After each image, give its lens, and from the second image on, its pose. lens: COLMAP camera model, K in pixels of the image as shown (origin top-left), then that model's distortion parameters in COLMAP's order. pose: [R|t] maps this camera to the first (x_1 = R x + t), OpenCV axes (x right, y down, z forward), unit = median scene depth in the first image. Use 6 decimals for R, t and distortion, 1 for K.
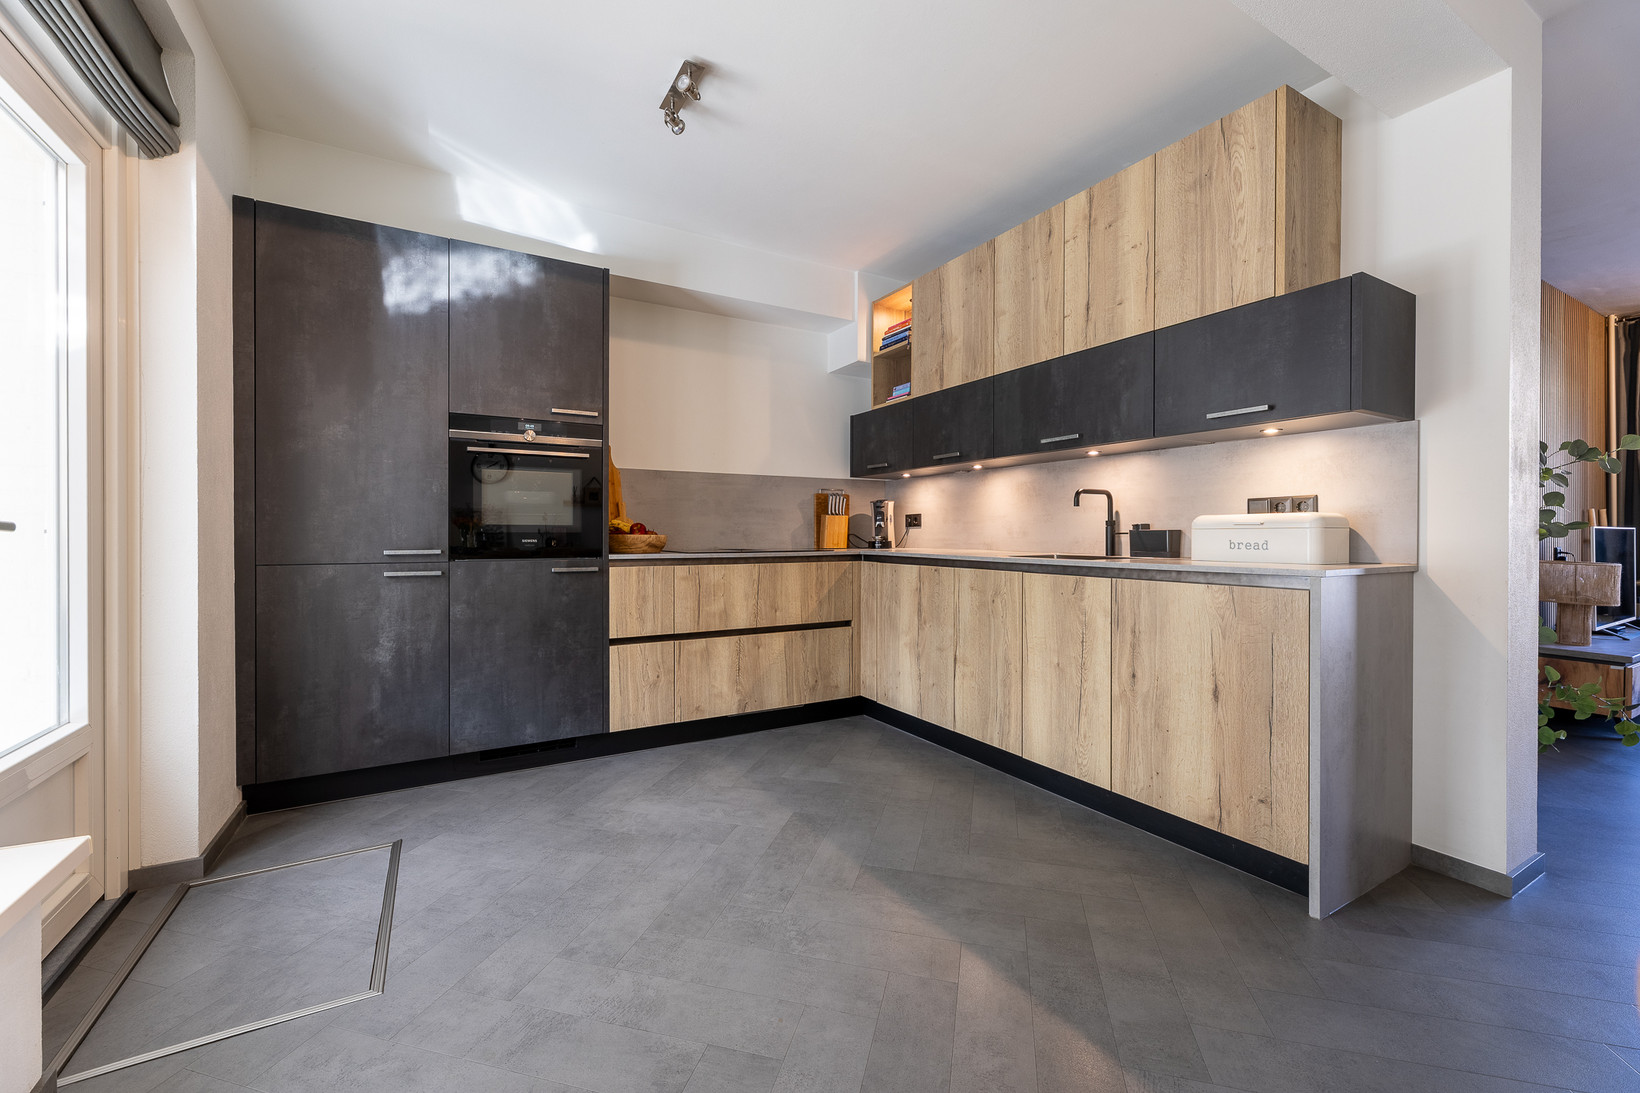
lens RADIAL K [[653.7, 0, 825.0], [0, 653.7, 543.8], [0, 0, 1]] dist [-0.002328, -0.000143]
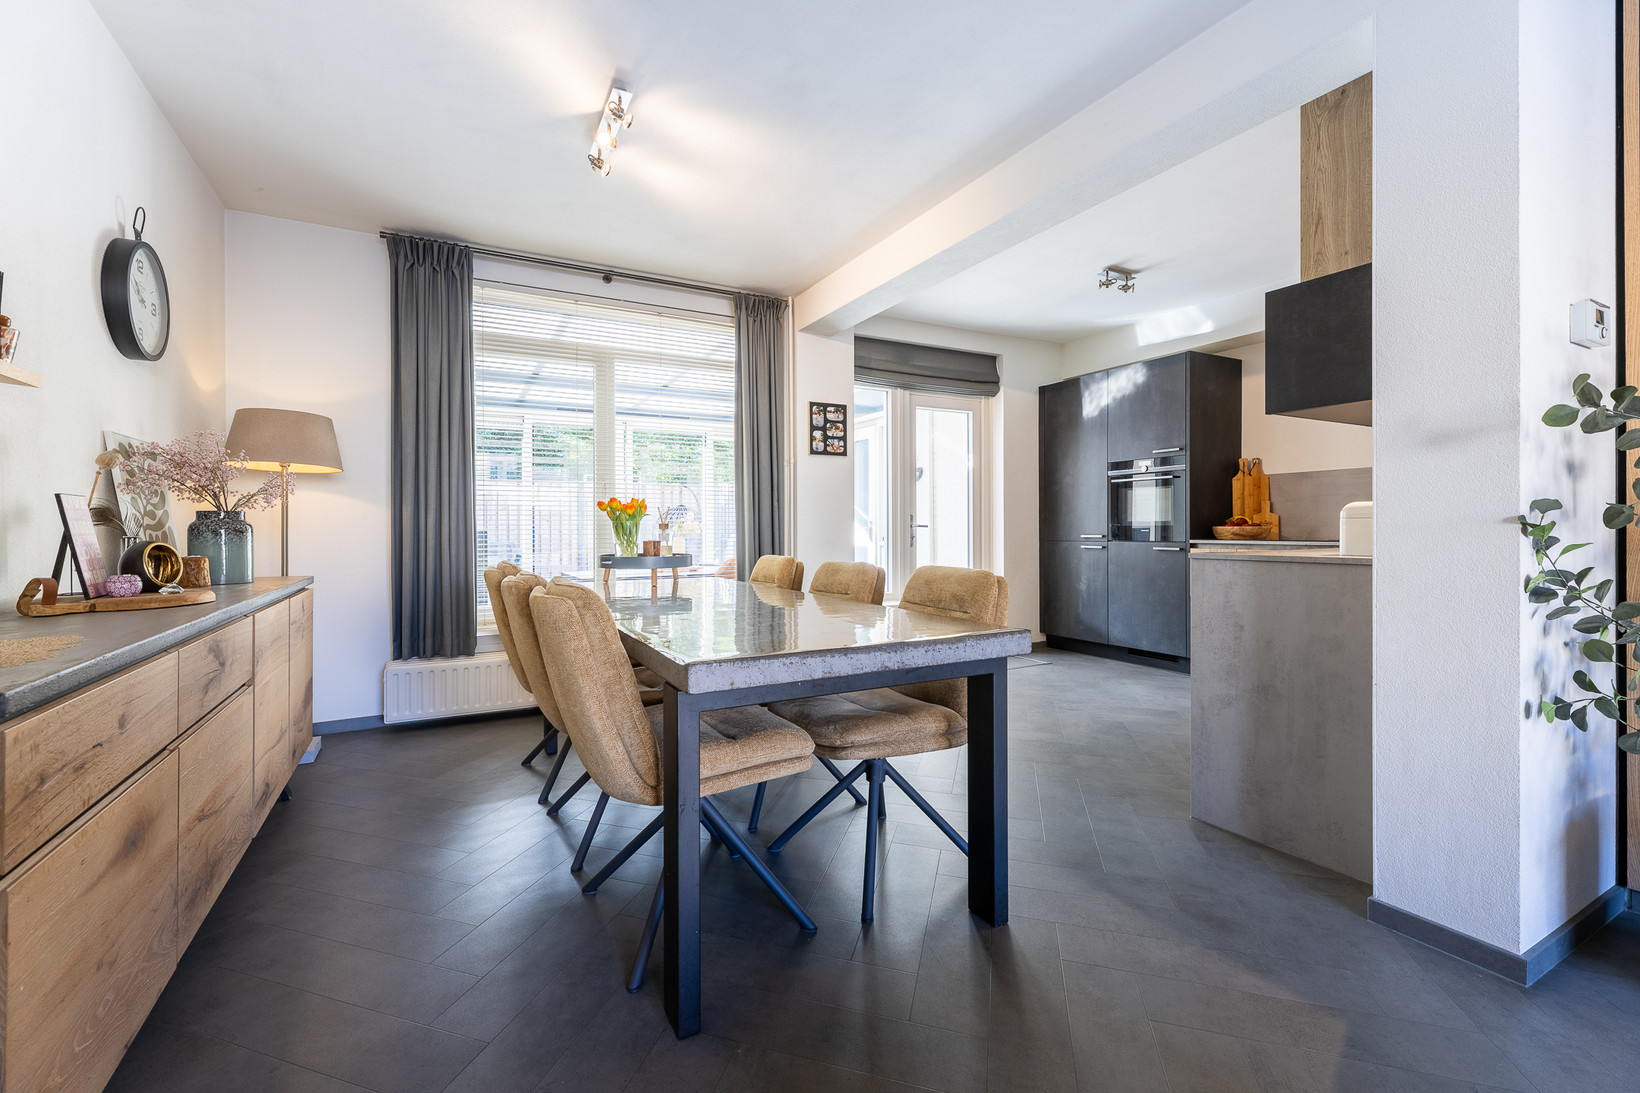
lens RADIAL K [[668.3, 0, 762.8], [0, 668.3, 525.8], [0, 0, 1]] dist [0.000691, 0.000087]
pose [[-0.074207, -0.005736, -0.997226, 1.245159], [-0.006423, 0.999965, -0.005274, -0.000979], [0.997222, 0.006013, -0.074241, 0.131327]]
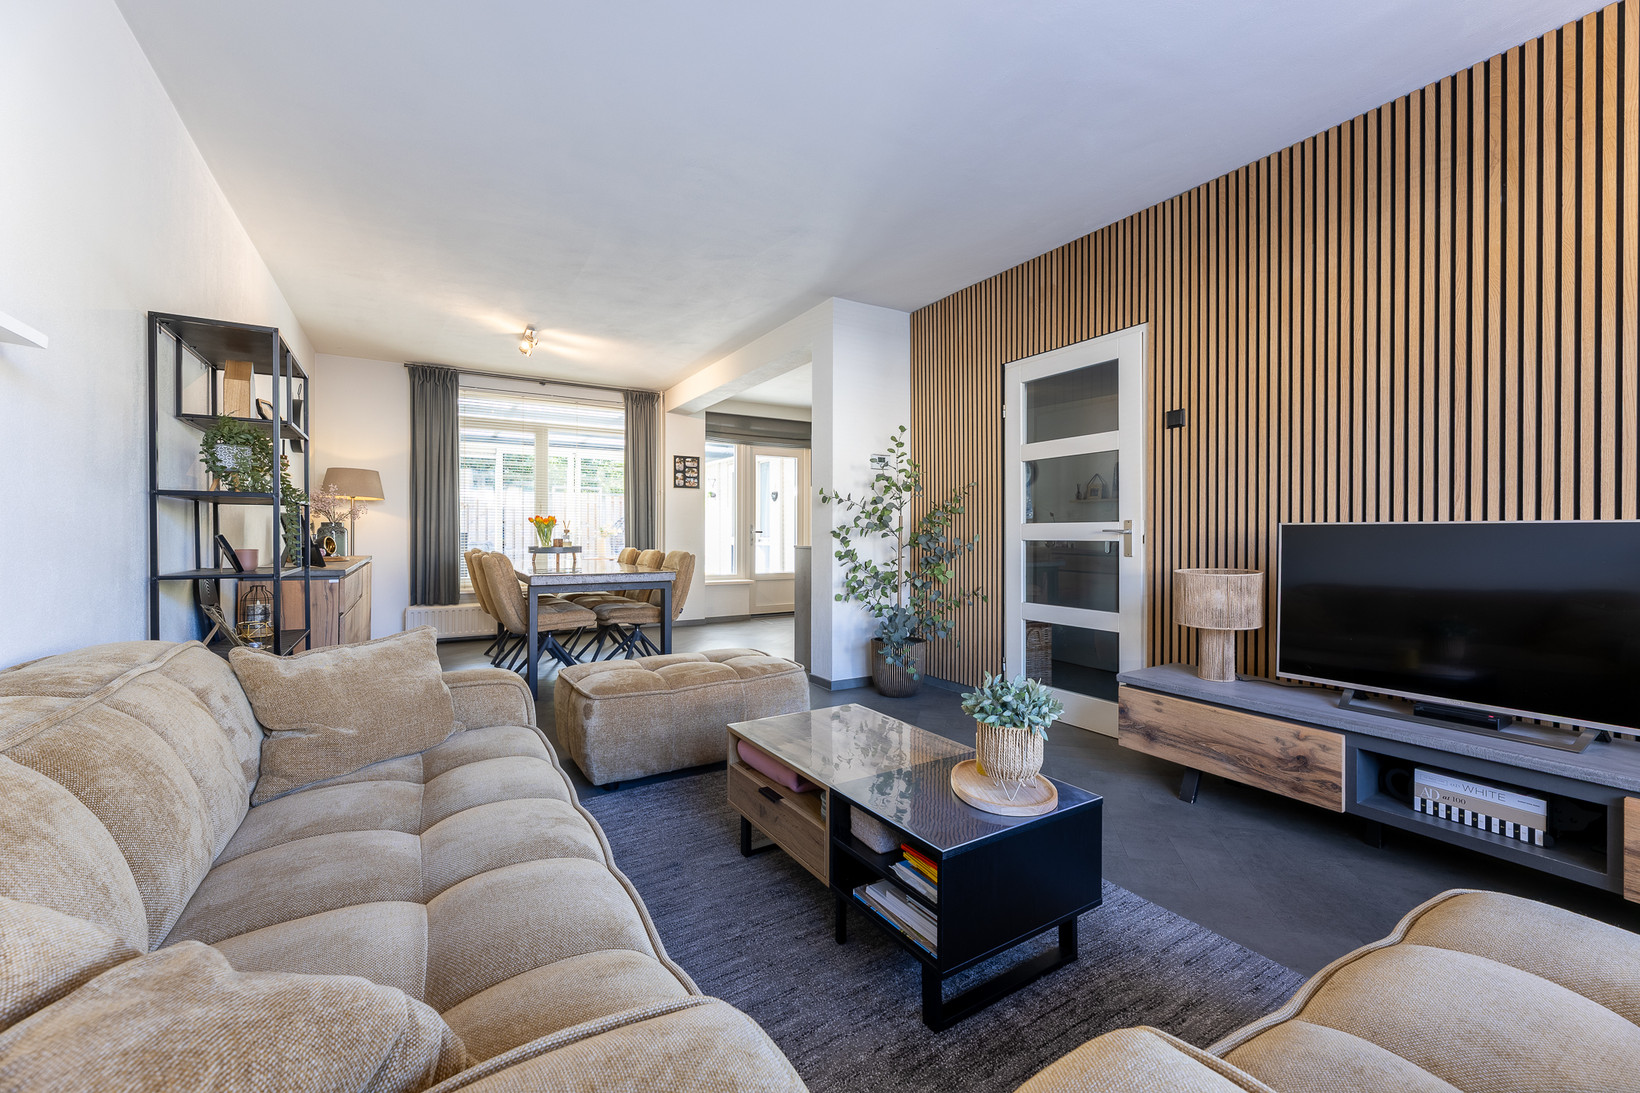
lens RADIAL K [[666.6, 0, 823.6], [0, 666.6, 536.8], [0, 0, 1]] dist [-0.011198, -0.000002]
pose [[0.022351, 0.003169, -0.999745, 2.071539], [-0.015563, 0.999875, 0.002822, -0.005427], [0.999629, 0.015495, 0.022398, 0.558950]]
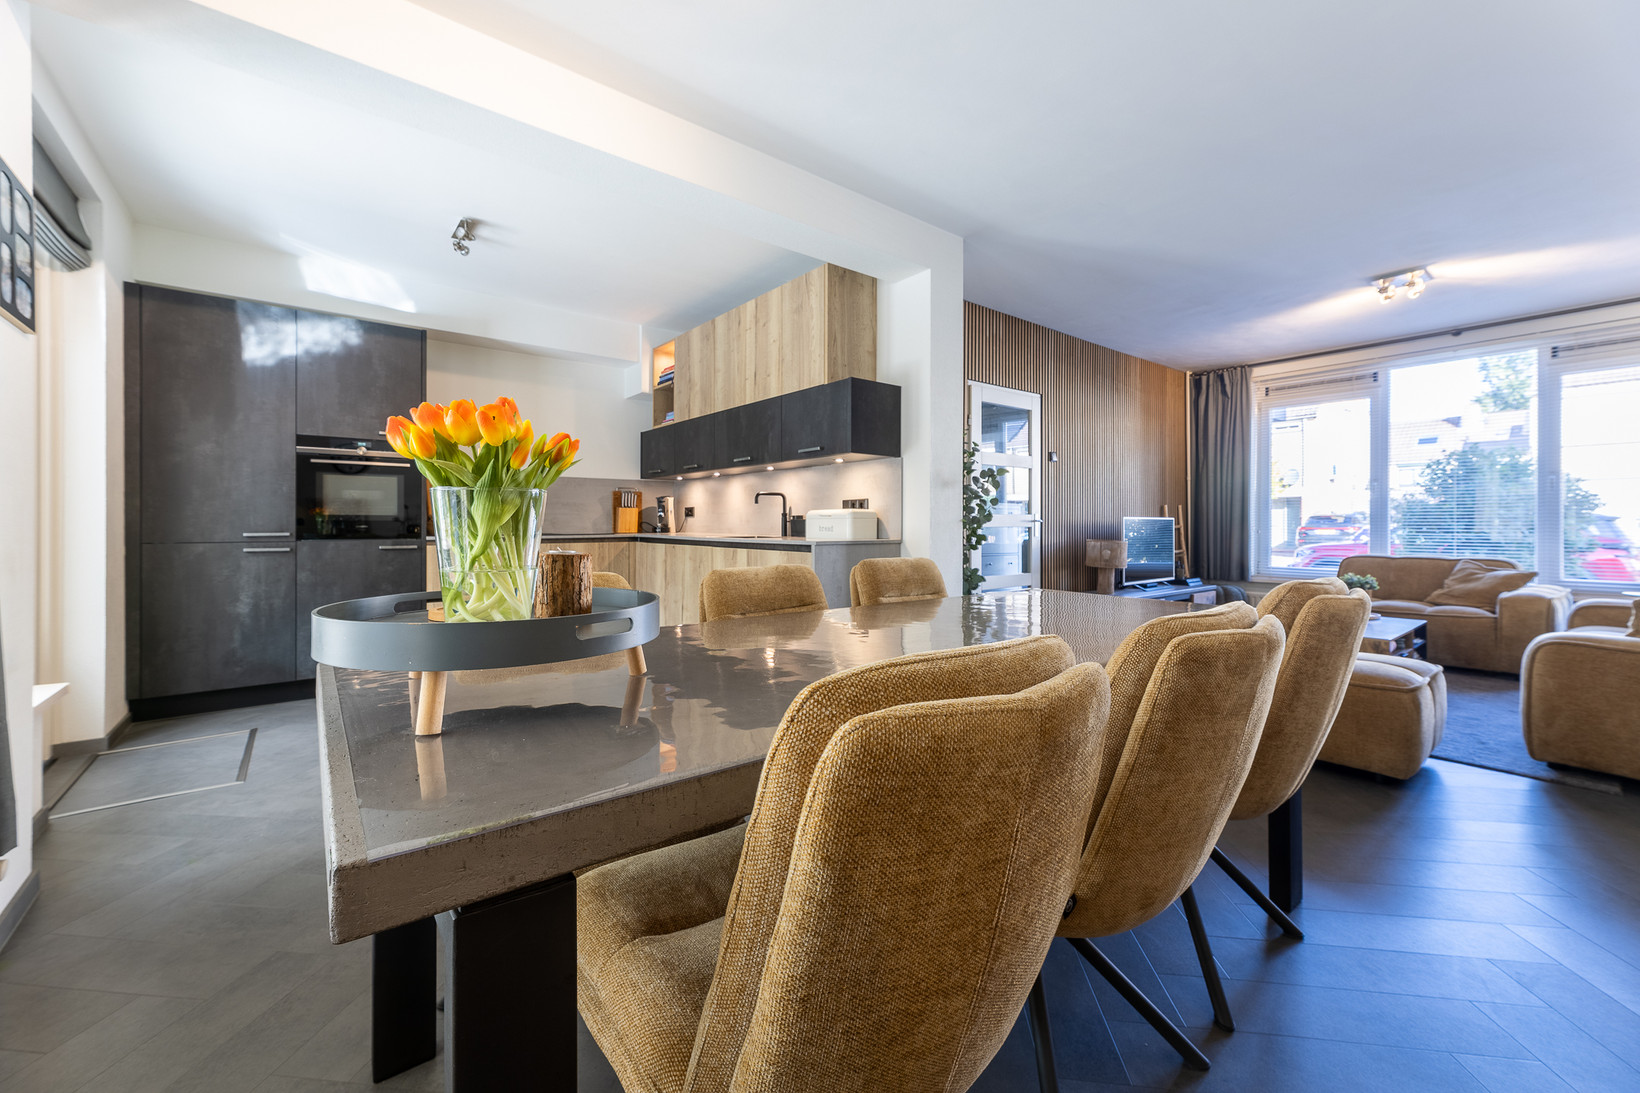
lens RADIAL K [[651.0, 0, 828.0], [0, 651.0, 529.7], [0, 0, 1]] dist [0.003286, 0.000864]
pose [[0.989890, -0.000355, 0.141836, 0.307870], [0.000822, 0.999994, -0.003233, 0.007064], [-0.141835, 0.003316, 0.989885, -0.474286]]
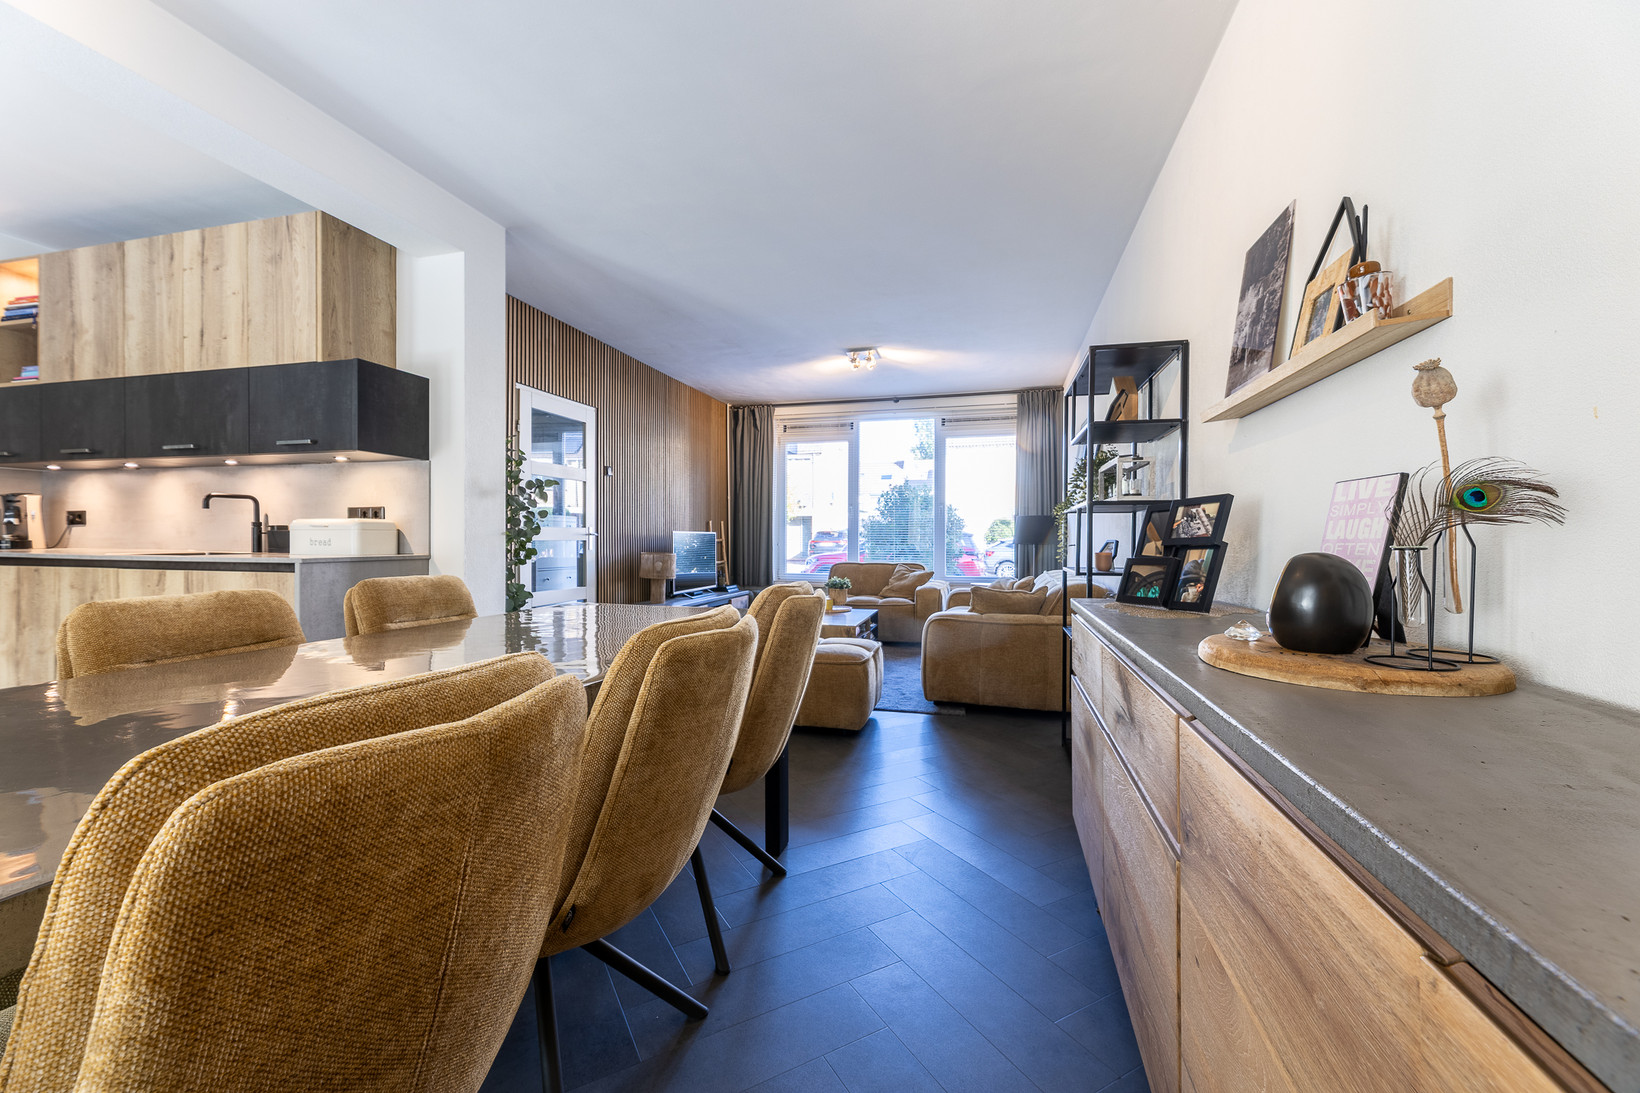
lens RADIAL K [[647.4, 0, 820.0], [0, 647.4, 546.5], [0, 0, 1]] dist [0.002200, -0.002740]
pose [[0.711607, -0.005526, 0.702556, 0.326556], [0.004169, 0.999985, 0.003643, 0.006941], [-0.702565, 0.000337, 0.711619, -0.483785]]
